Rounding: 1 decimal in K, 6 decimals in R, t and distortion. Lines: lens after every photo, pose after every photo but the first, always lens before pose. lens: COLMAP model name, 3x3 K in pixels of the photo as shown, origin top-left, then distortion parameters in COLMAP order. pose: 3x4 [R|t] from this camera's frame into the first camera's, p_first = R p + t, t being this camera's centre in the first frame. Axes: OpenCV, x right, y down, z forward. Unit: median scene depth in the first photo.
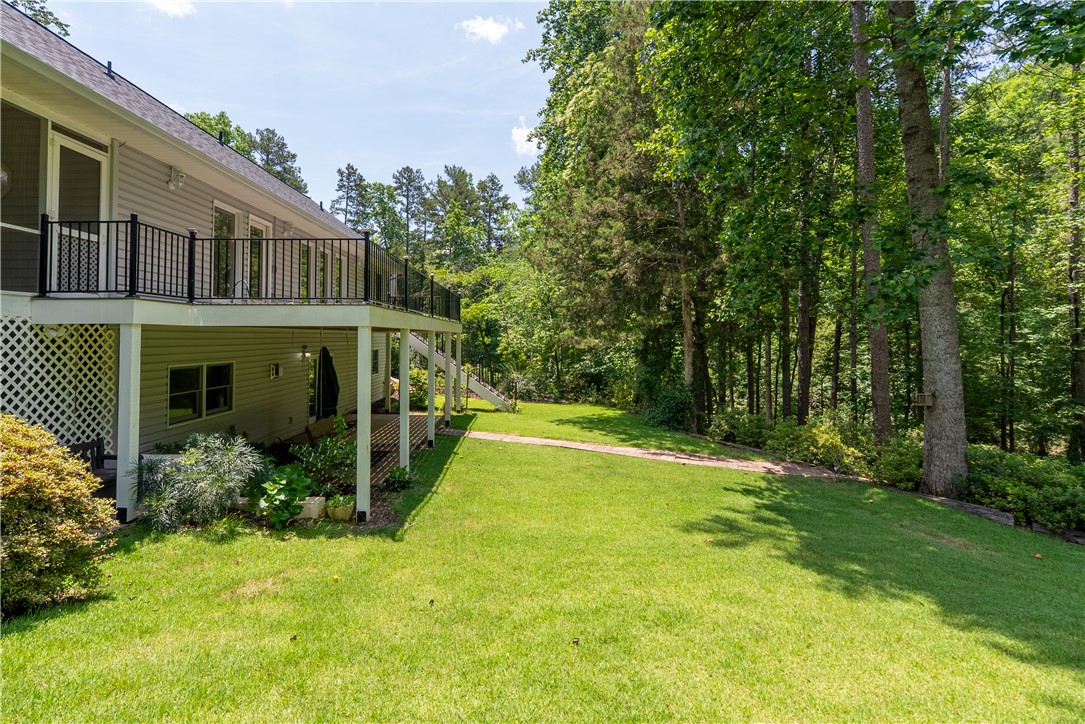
lens RADIAL K [[505.0, 0, 527.0], [0, 505.0, 329.2], [0, 0, 1]] dist [-0.006253, -0.000335]
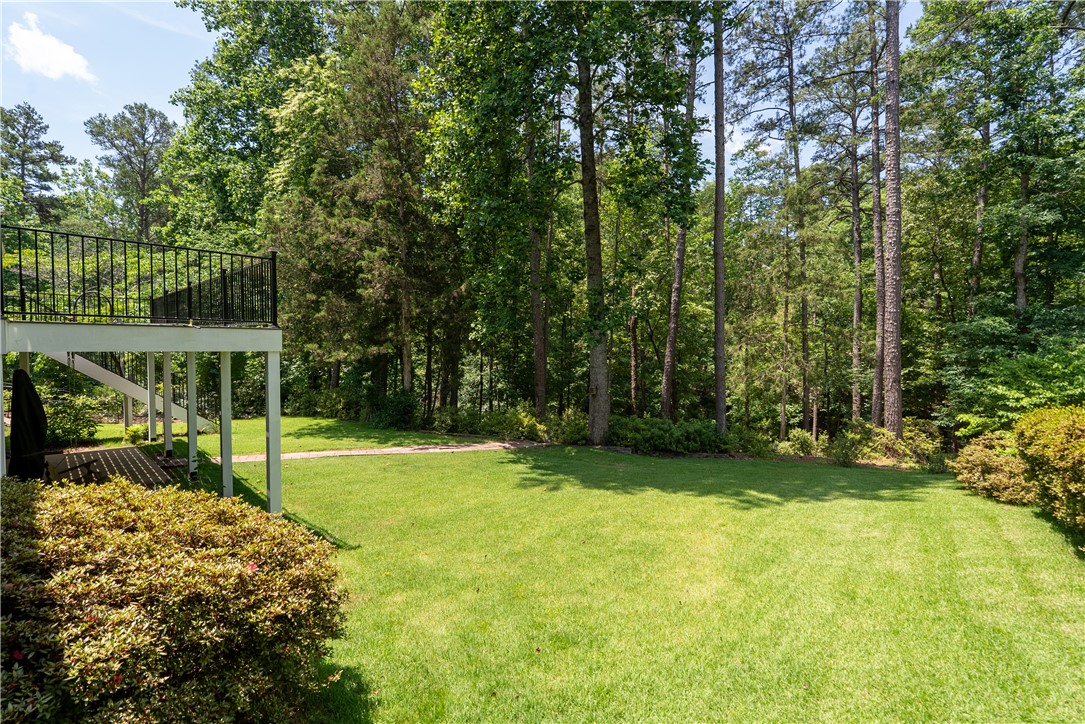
lens RADIAL K [[505.0, 0, 539.4], [0, 505.0, 360.1], [0, 0, 1]] dist [-0.006253, -0.000335]
pose [[0.678090, -0.018723, 0.734740, -0.687231], [-0.024698, 0.998530, 0.048238, -0.047395], [-0.734564, -0.050857, 0.676631, -0.019949]]
